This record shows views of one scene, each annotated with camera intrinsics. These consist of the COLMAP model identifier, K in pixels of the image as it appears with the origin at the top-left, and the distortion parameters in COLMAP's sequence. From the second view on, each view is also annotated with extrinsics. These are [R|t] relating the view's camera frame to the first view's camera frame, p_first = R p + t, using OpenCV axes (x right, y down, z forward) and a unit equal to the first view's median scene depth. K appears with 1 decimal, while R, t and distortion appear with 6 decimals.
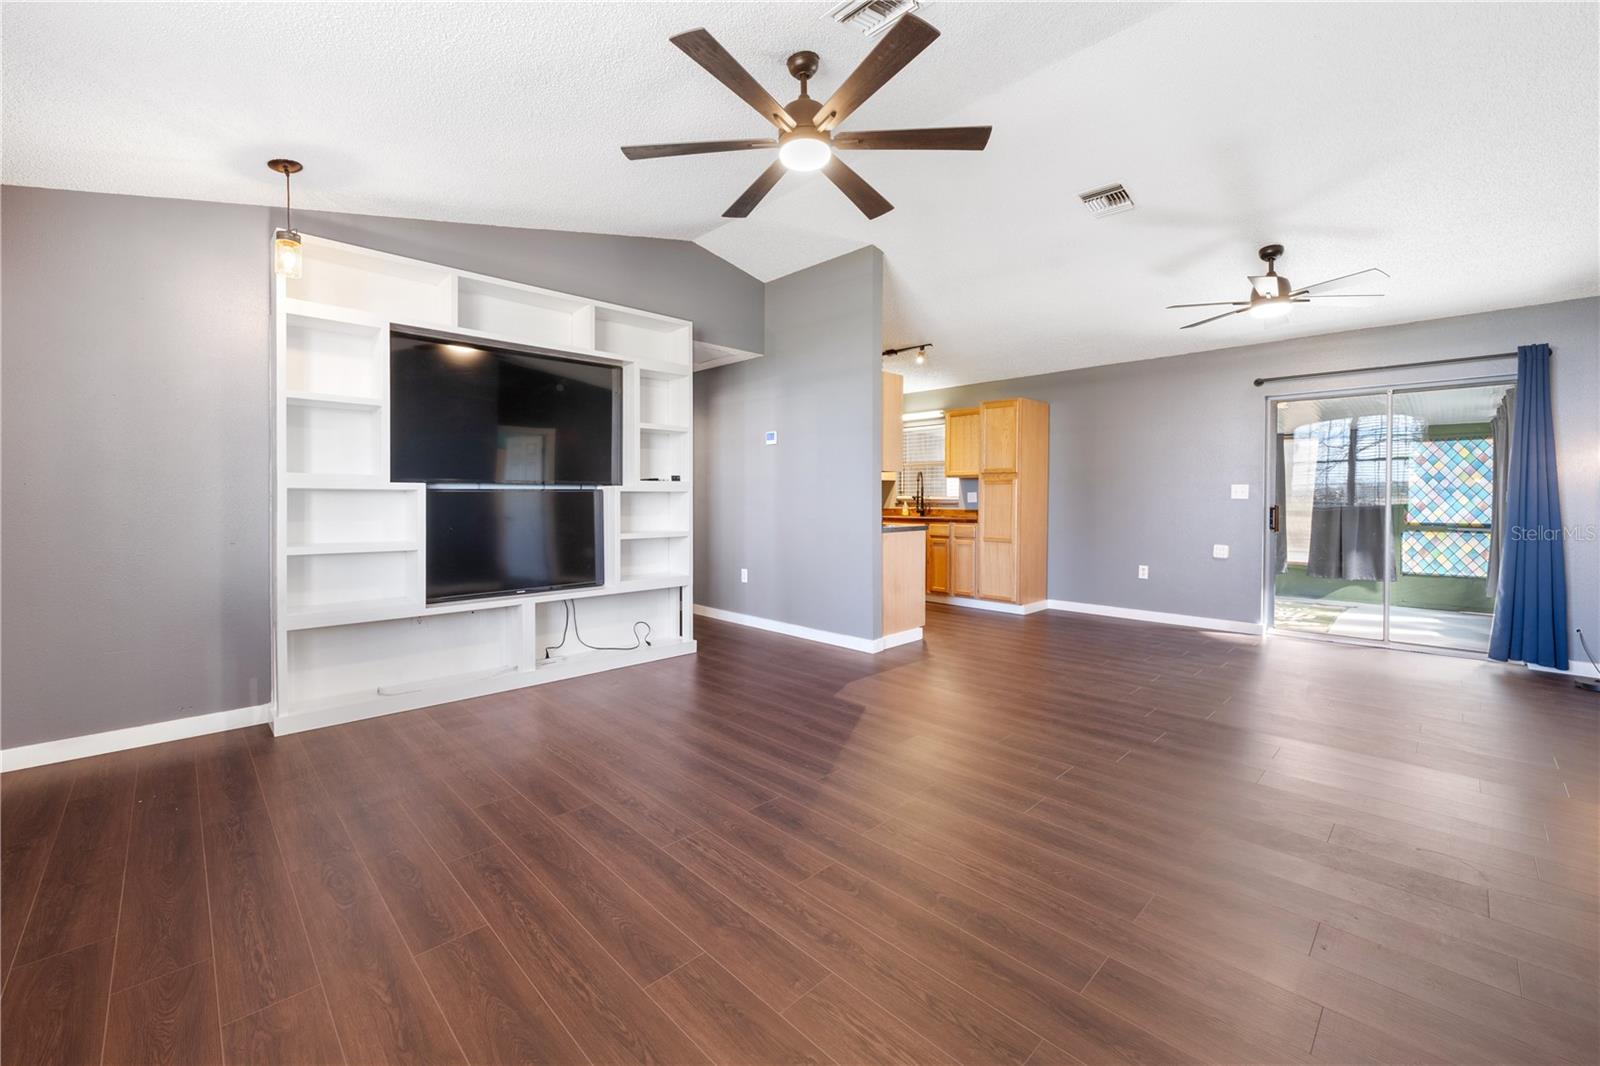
lens RADIAL K [[646.4, 0, 800.7], [0, 646.4, 515.5], [0, 0, 1]] dist [-0.000970, -0.000185]
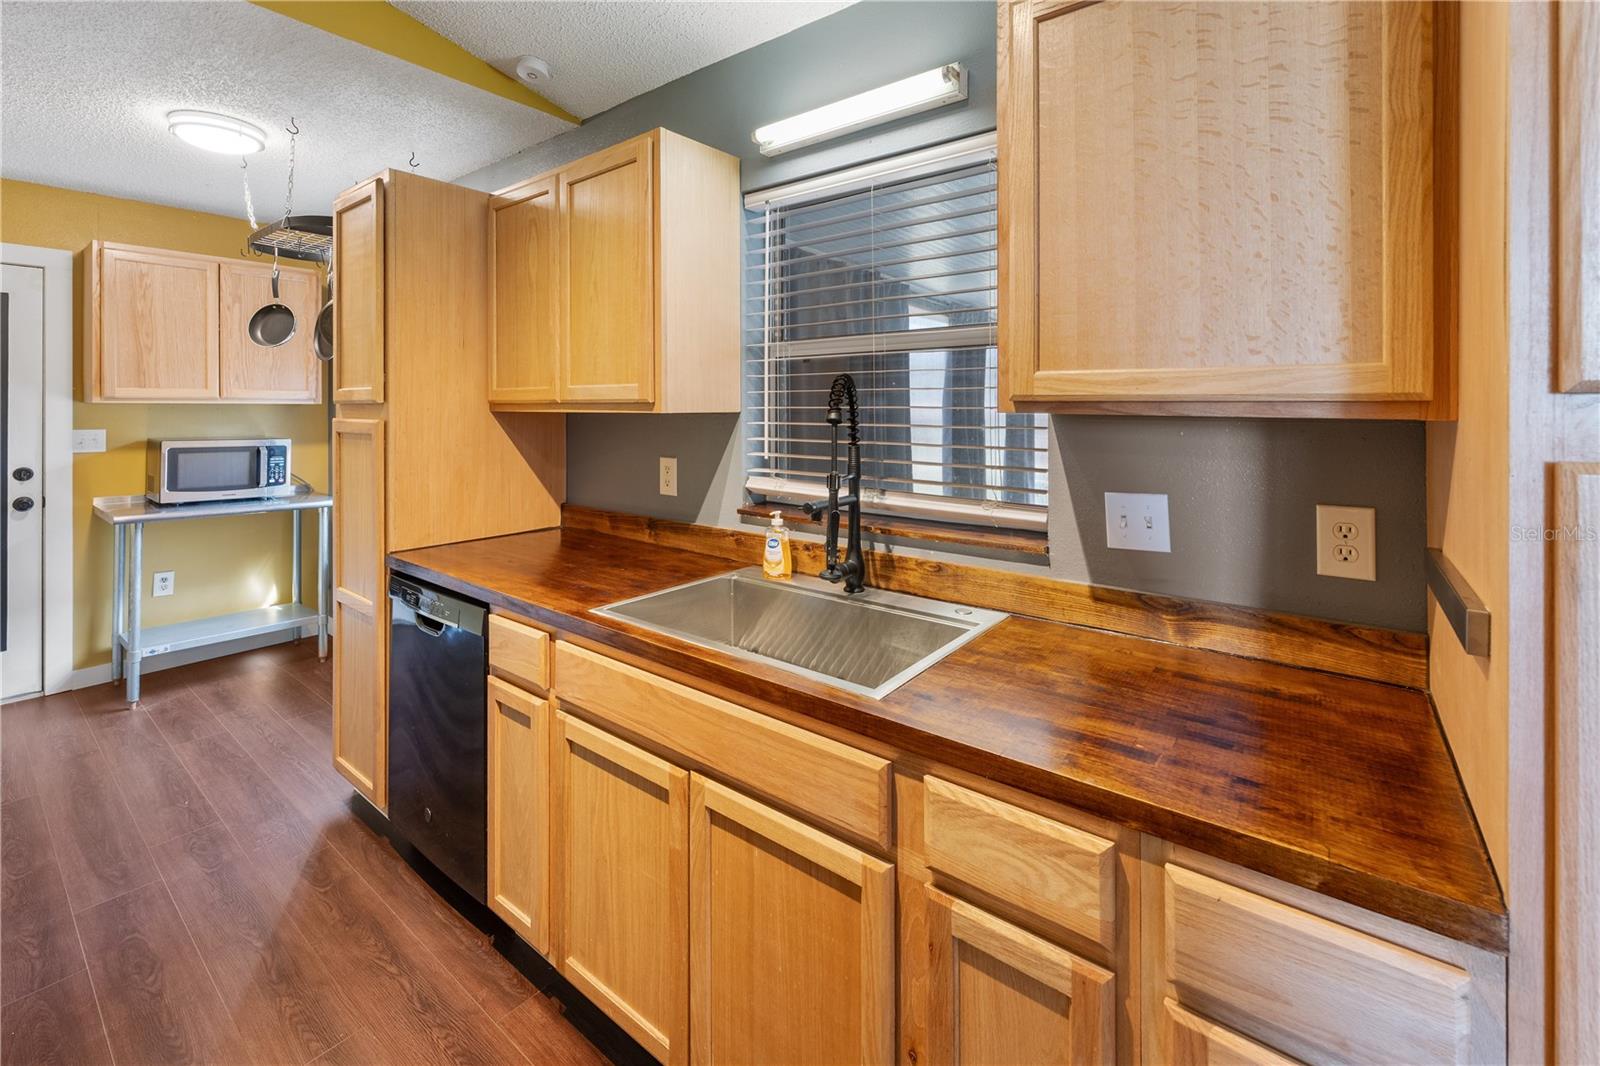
lens RADIAL K [[680.4, 0, 796.7], [0, 680.4, 407.9], [0, 0, 1]] dist [-0.000813, -0.000013]
pose [[0.991985, 0.002268, 0.126334, 0.235612], [0.000987, 0.999669, -0.025697, -0.086347], [-0.126351, 0.025615, 0.991655, 1.303237]]
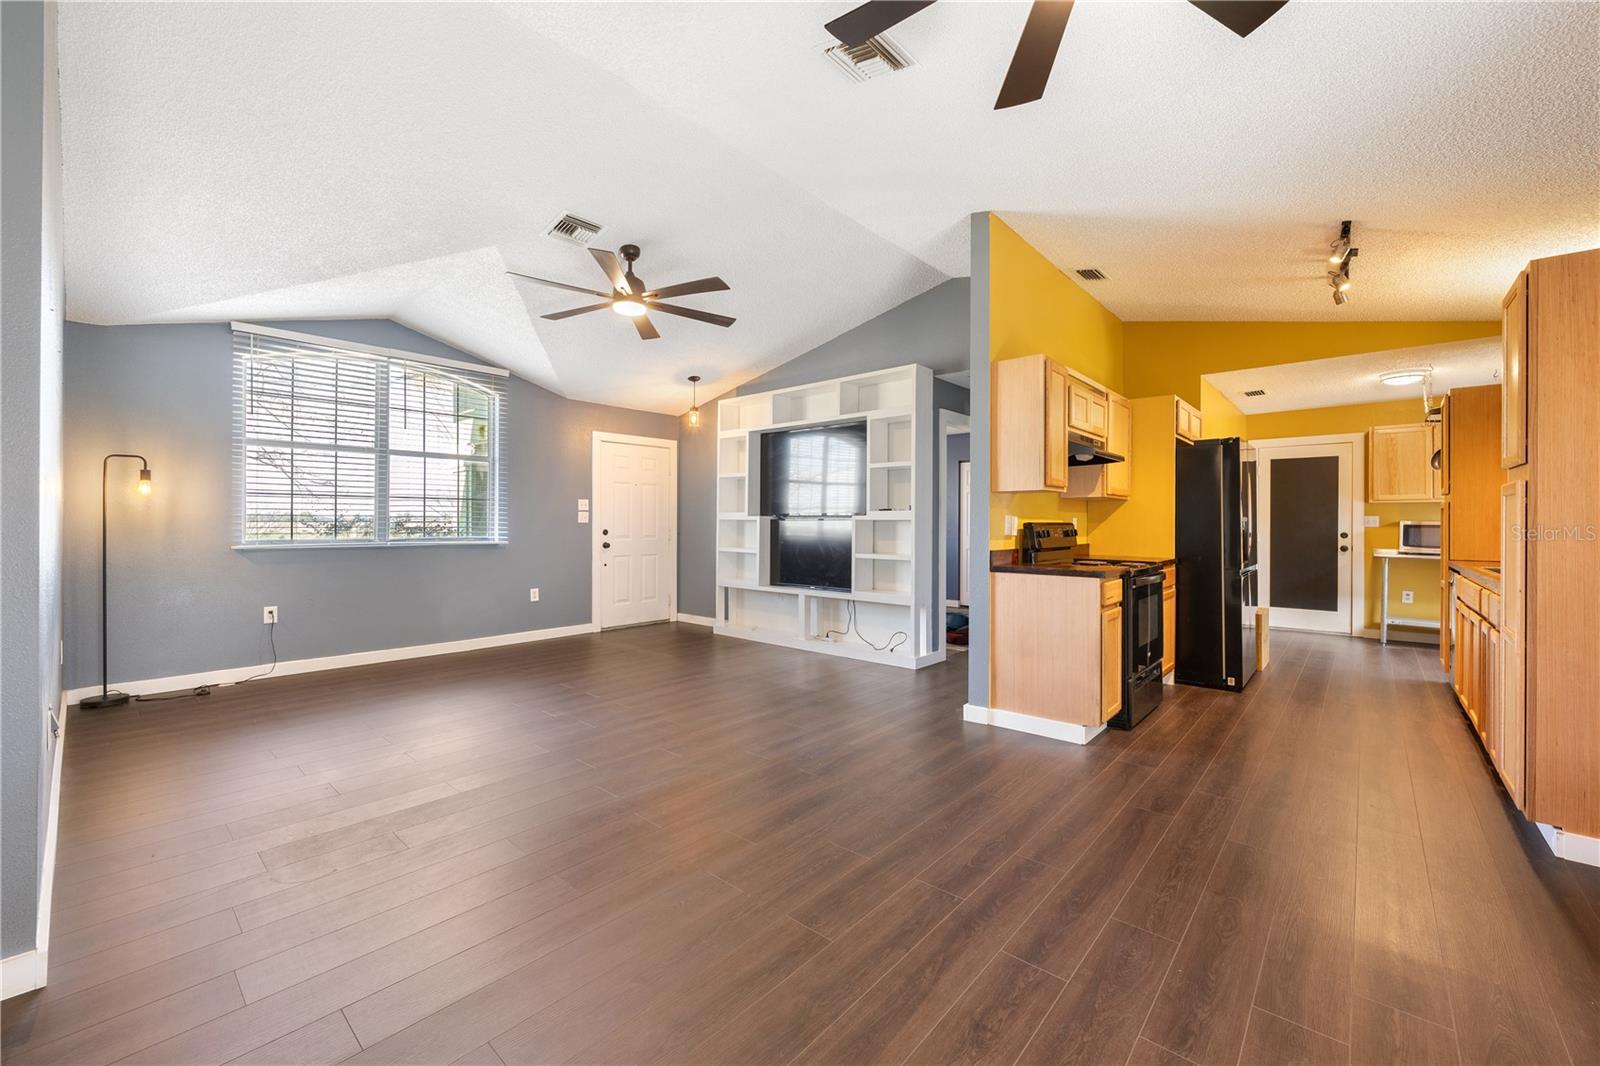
lens RADIAL K [[639.9, 0, 797.1], [0, 639.9, 523.0], [0, 0, 1]] dist [-0.001691, -0.000062]
pose [[0.063603, -0.000645, -0.997975, 0.910213], [-0.032666, 0.999463, -0.002728, -0.022514], [0.997441, 0.032774, 0.063548, 0.756251]]
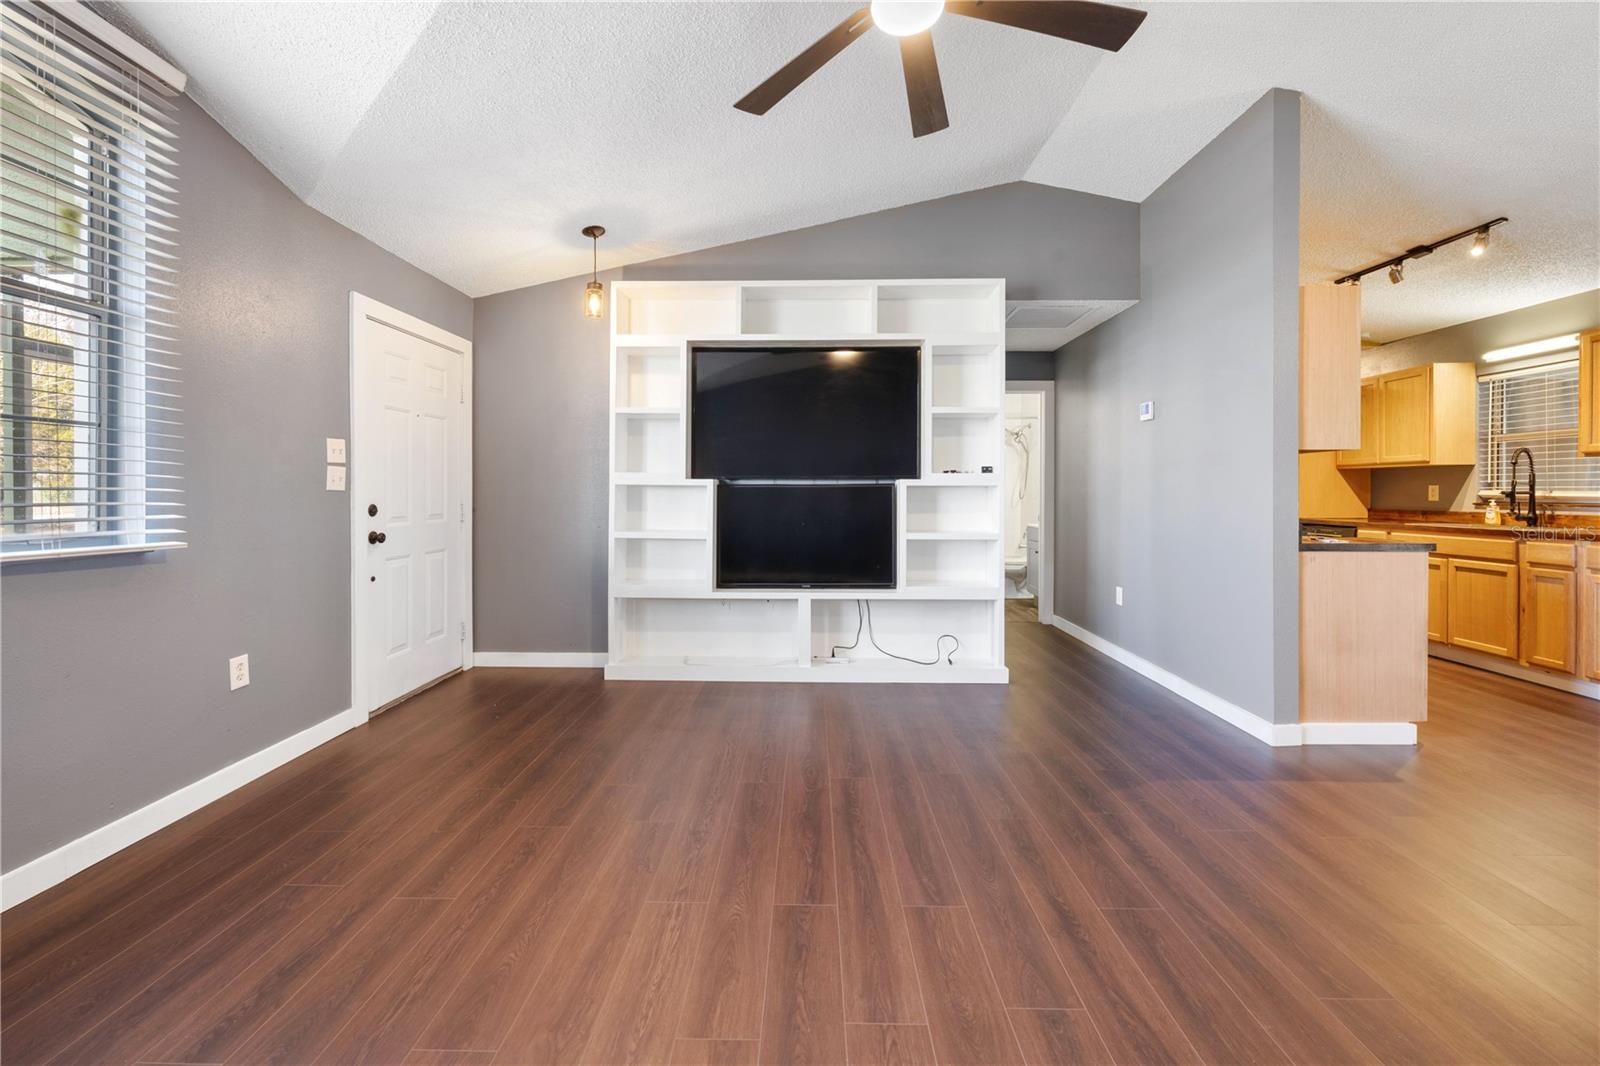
lens RADIAL K [[653.9, 0, 795.3], [0, 653.9, 497.2], [0, 0, 1]] dist [-0.000209, -0.000130]
pose [[0.697605, 0.006272, -0.716455, 0.246121], [-0.021608, 0.999691, -0.012288, -0.006454], [0.716157, 0.024054, 0.697525, 0.240226]]
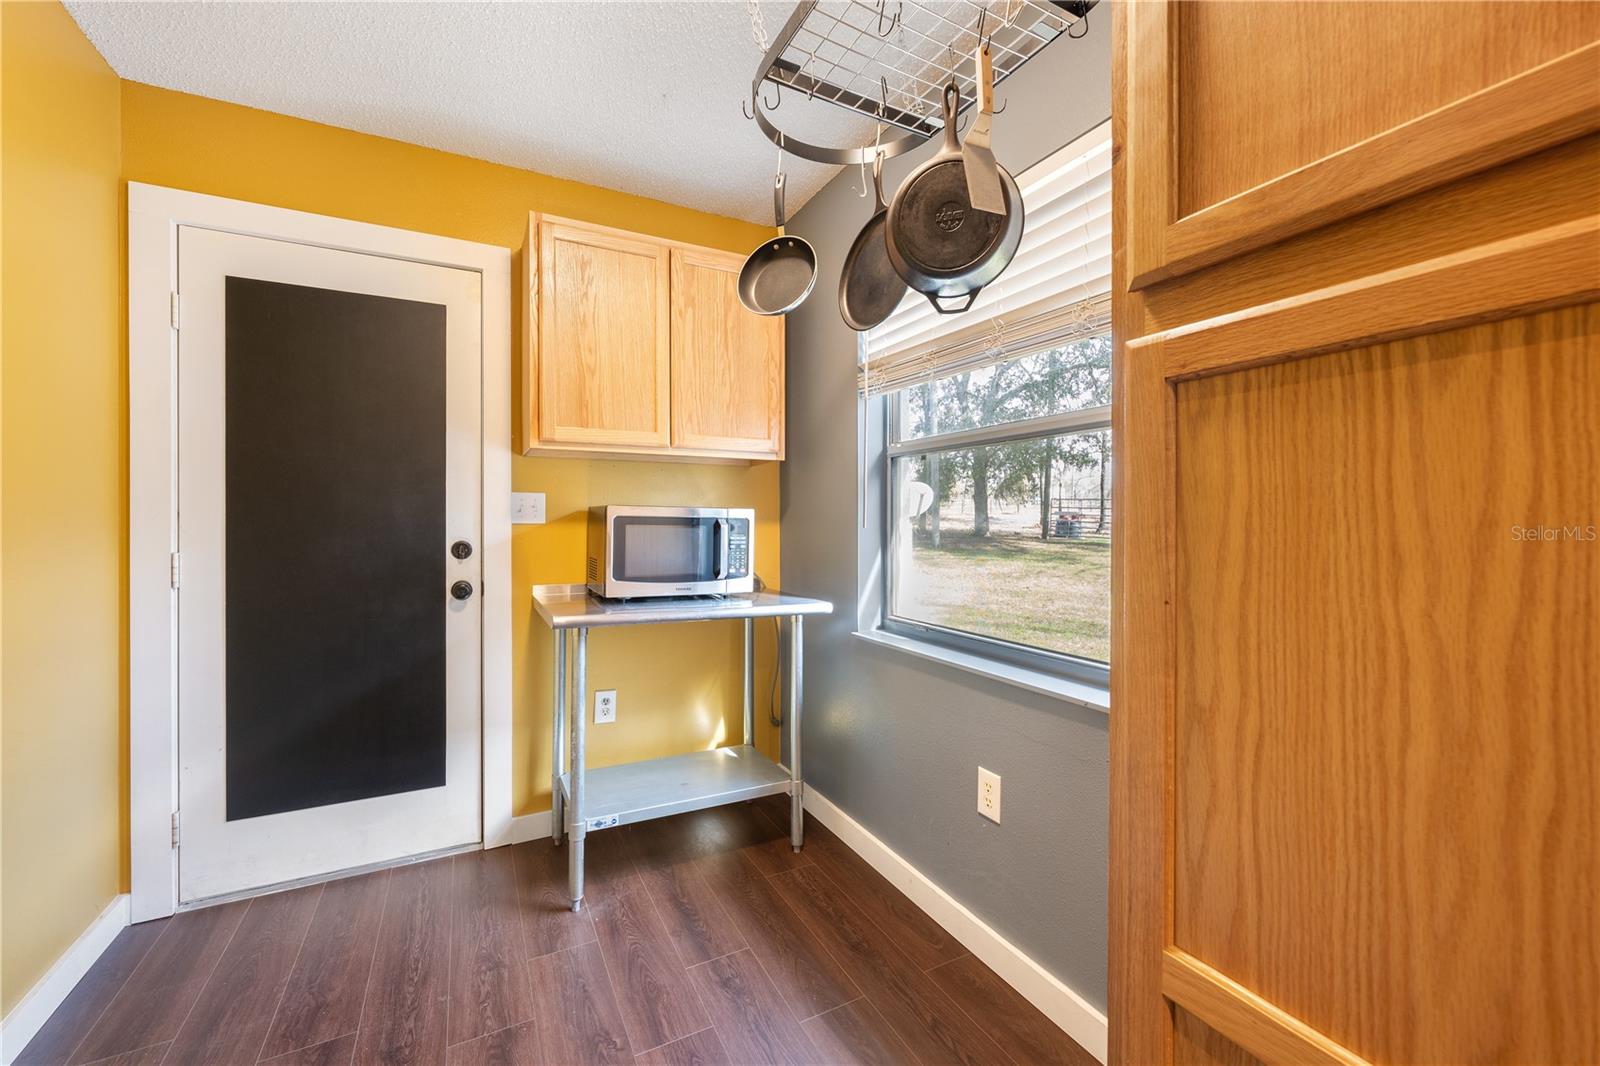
lens RADIAL K [[639.9, 0, 797.1], [0, 639.9, 523.0], [0, 0, 1]] dist [-0.001691, -0.000062]
pose [[0.955136, 0.000781, -0.296168, -0.063024], [-0.008016, 0.999698, -0.023214, -0.049737], [0.296060, 0.024547, 0.954854, 1.691353]]
